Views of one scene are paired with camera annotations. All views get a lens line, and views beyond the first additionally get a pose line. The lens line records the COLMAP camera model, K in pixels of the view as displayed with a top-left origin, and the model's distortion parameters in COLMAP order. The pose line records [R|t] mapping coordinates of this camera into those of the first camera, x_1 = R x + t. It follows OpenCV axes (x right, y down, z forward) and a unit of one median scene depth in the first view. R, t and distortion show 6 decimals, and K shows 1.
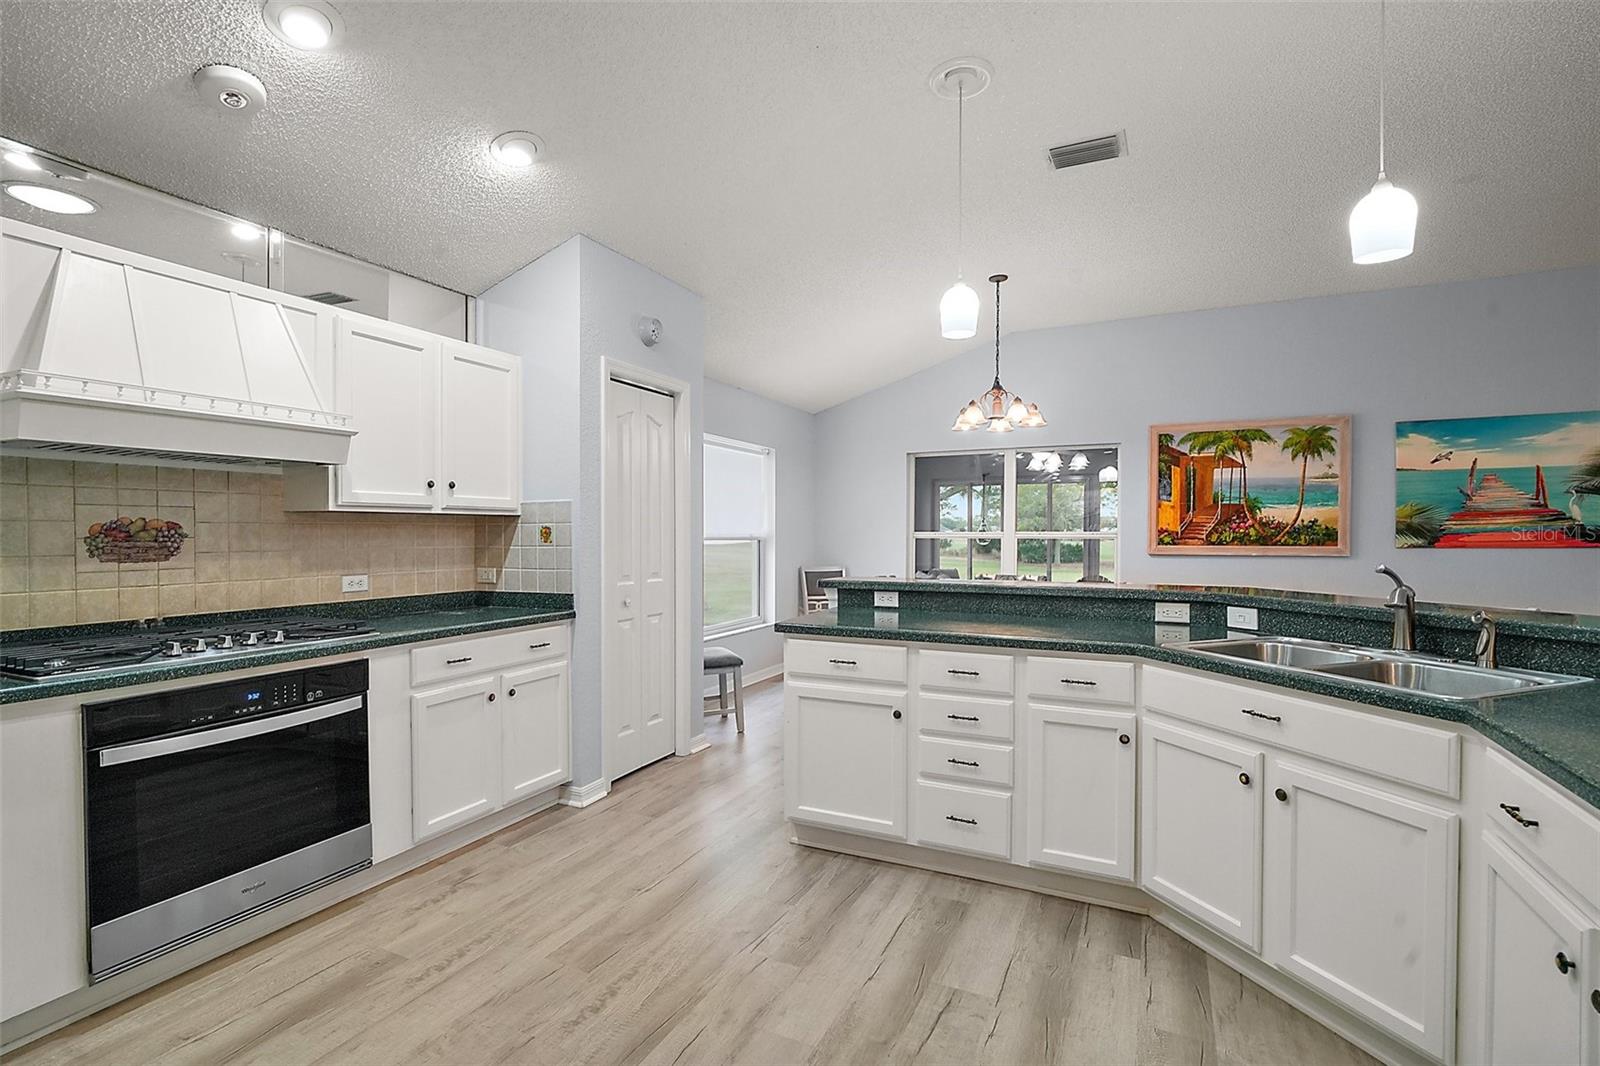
lens RADIAL K [[744.9, 0, 798.9], [0, 744.9, 543.7], [0, 0, 1]] dist [-0.006019, -0.001350]
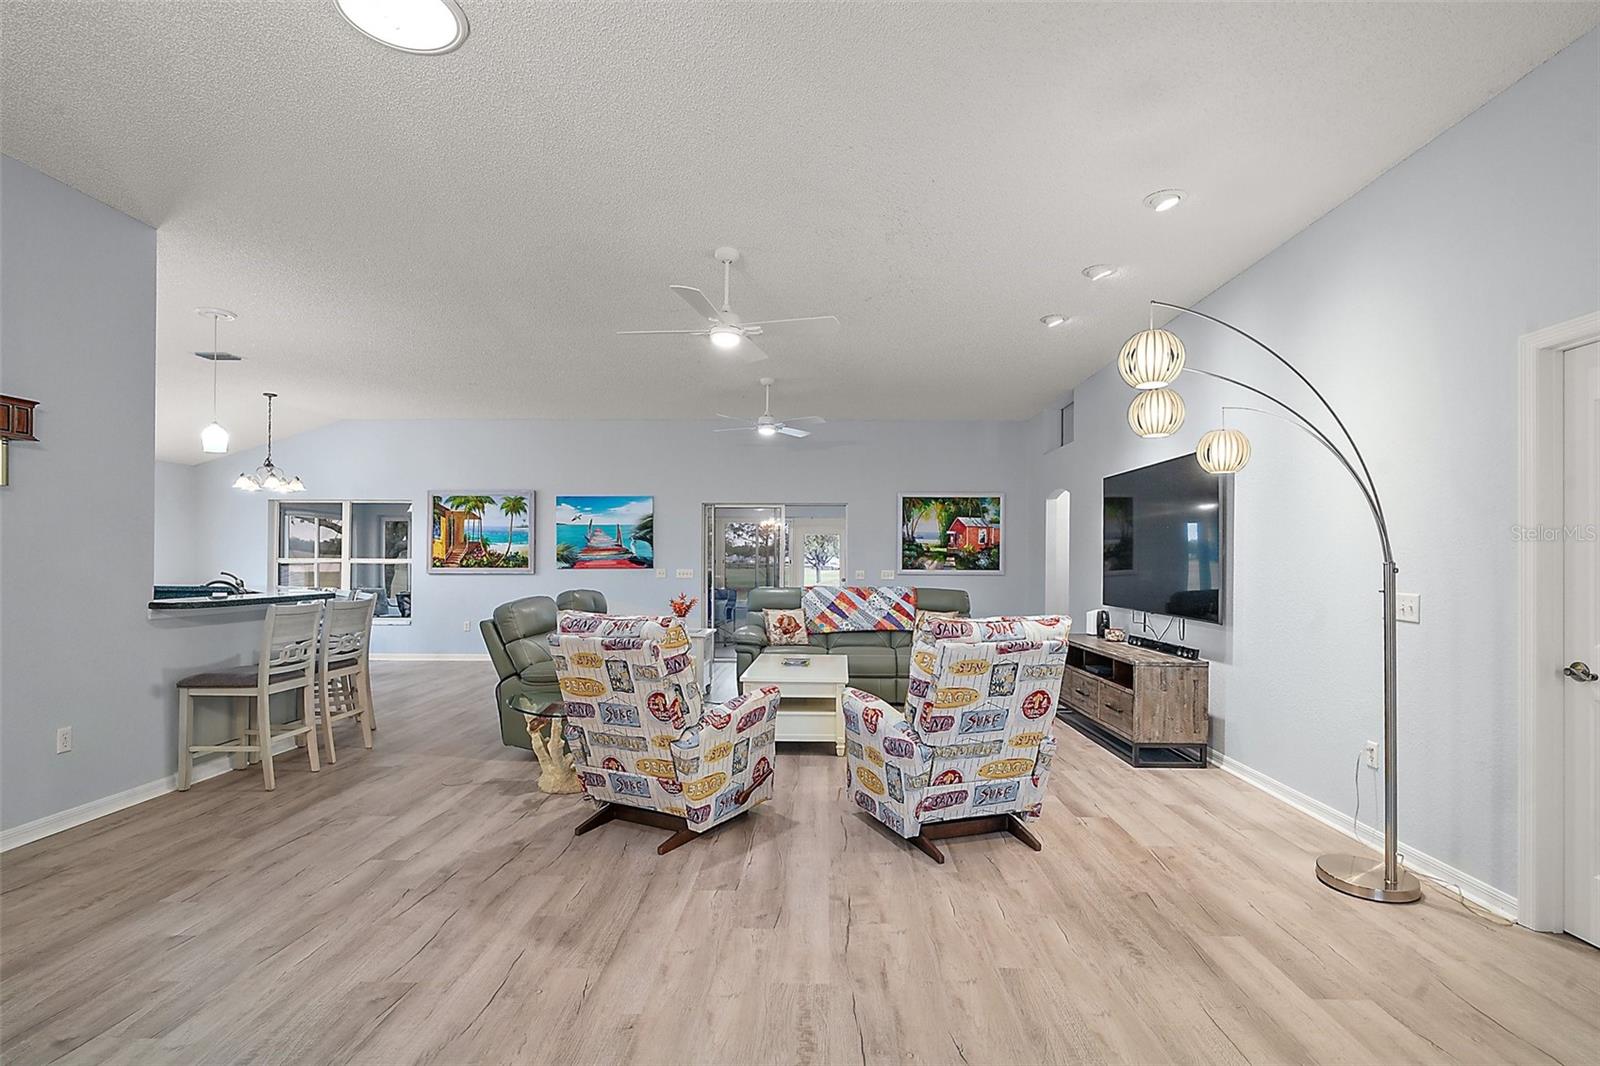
lens RADIAL K [[753.1, 0, 800.0], [0, 753.1, 551.7], [0, 0, 1]] dist [0.000699, -0.000495]
pose [[0.906610, 0.009404, 0.421864, 0.561780], [0.001106, 0.999695, -0.024661, 0.009489], [-0.421968, 0.022824, 0.906324, -0.812303]]
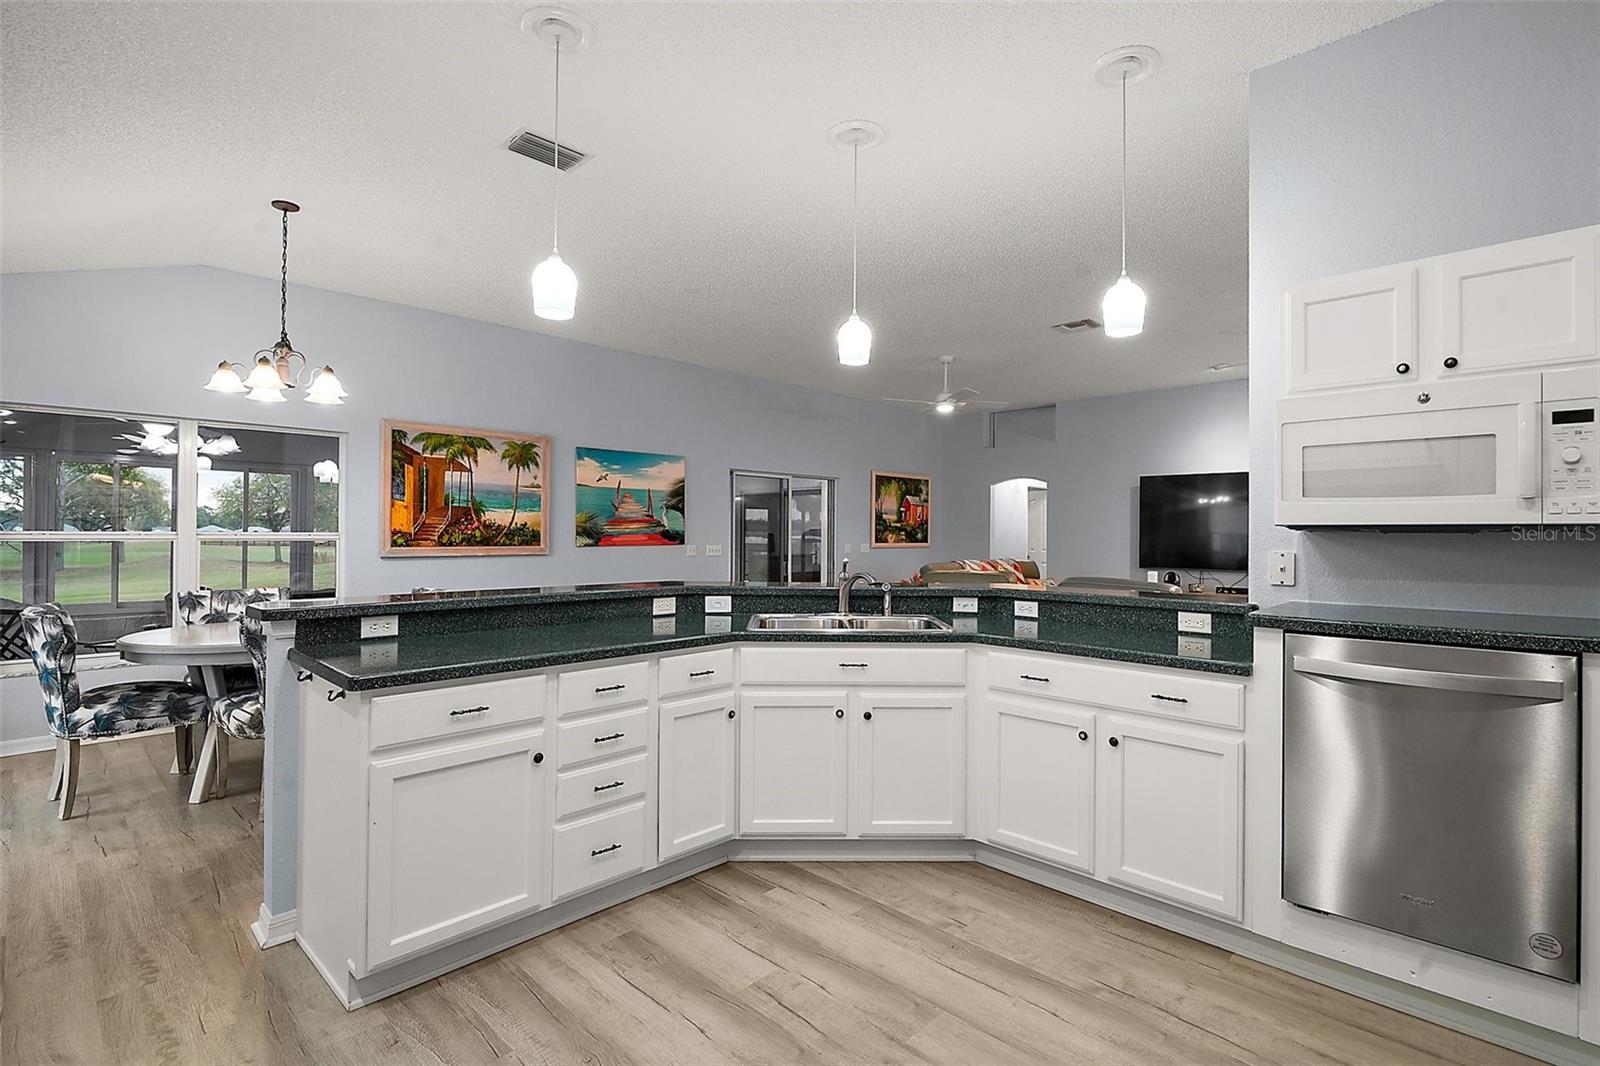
lens RADIAL K [[754.5, 0, 807.4], [0, 754.5, 533.0], [0, 0, 1]] dist [-0.006060, -0.000946]
pose [[0.308113, 0.003377, 0.951344, -0.283604], [0.008093, 0.999948, -0.006170, -0.006100], [-0.951315, 0.009600, 0.308070, 0.225846]]
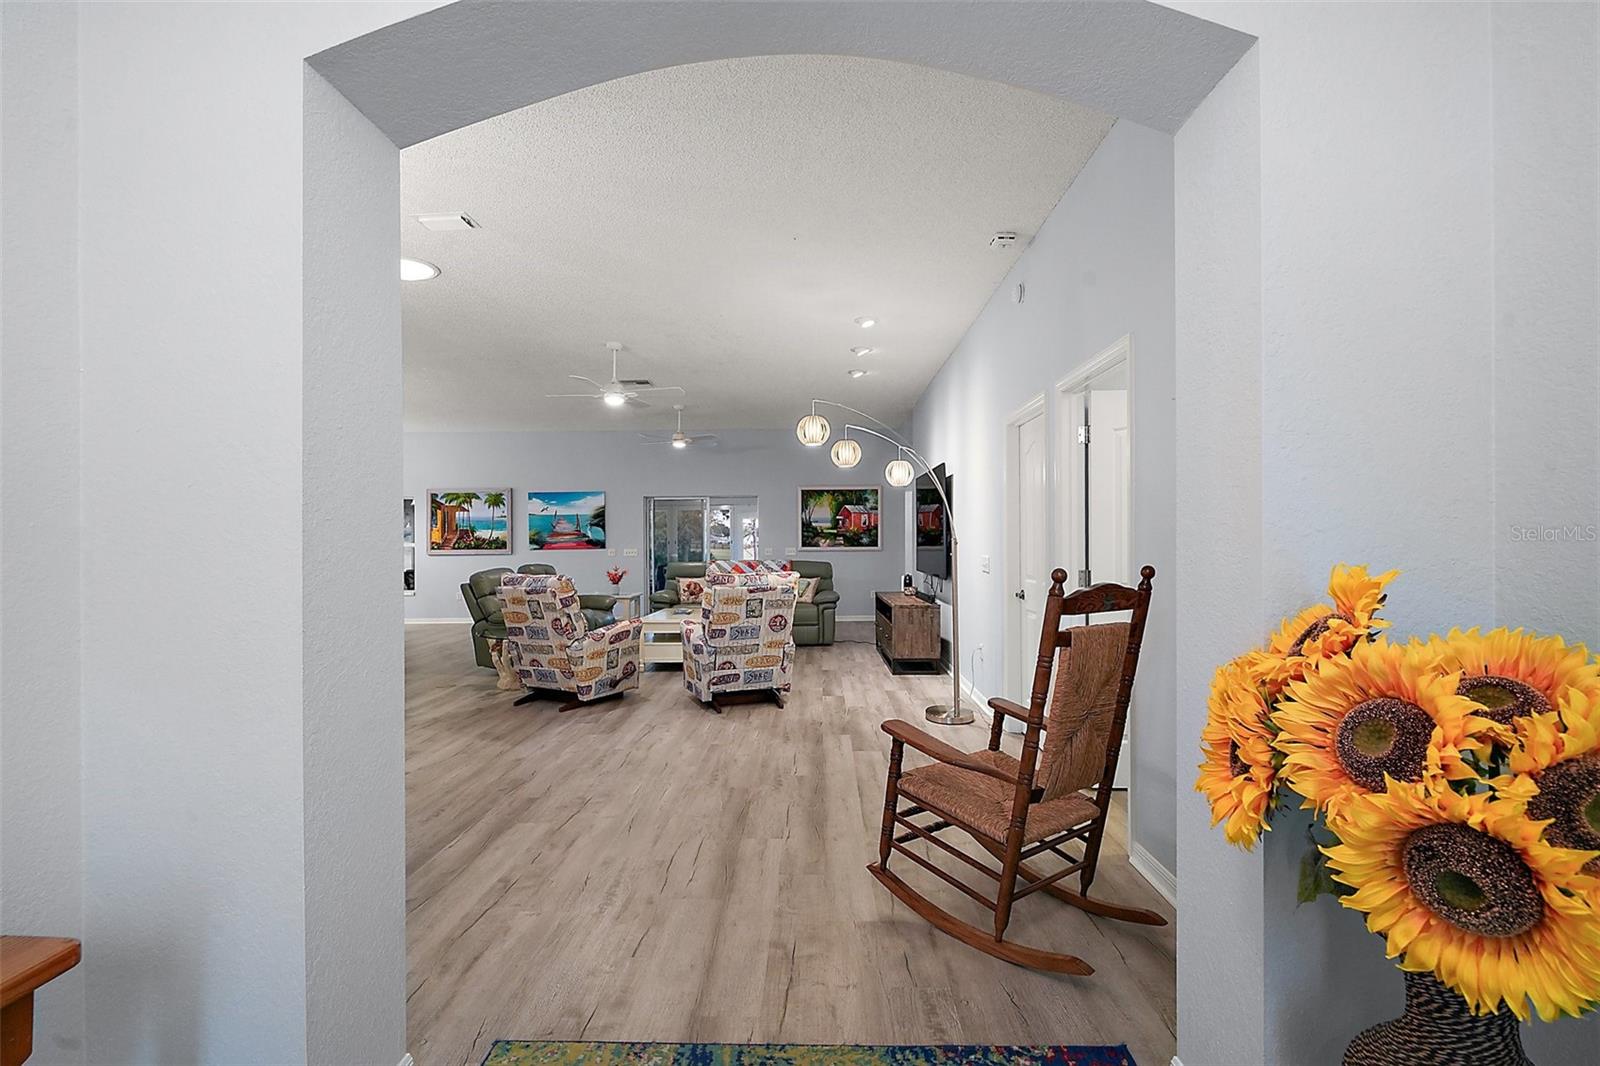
lens RADIAL K [[754.5, 0, 807.4], [0, 754.5, 533.0], [0, 0, 1]] dist [-0.006060, -0.000946]
pose [[0.904679, -0.002321, 0.426088, 0.582813], [0.013268, 0.999654, -0.022725, 0.017075], [-0.425888, 0.026212, 0.904396, -1.328677]]
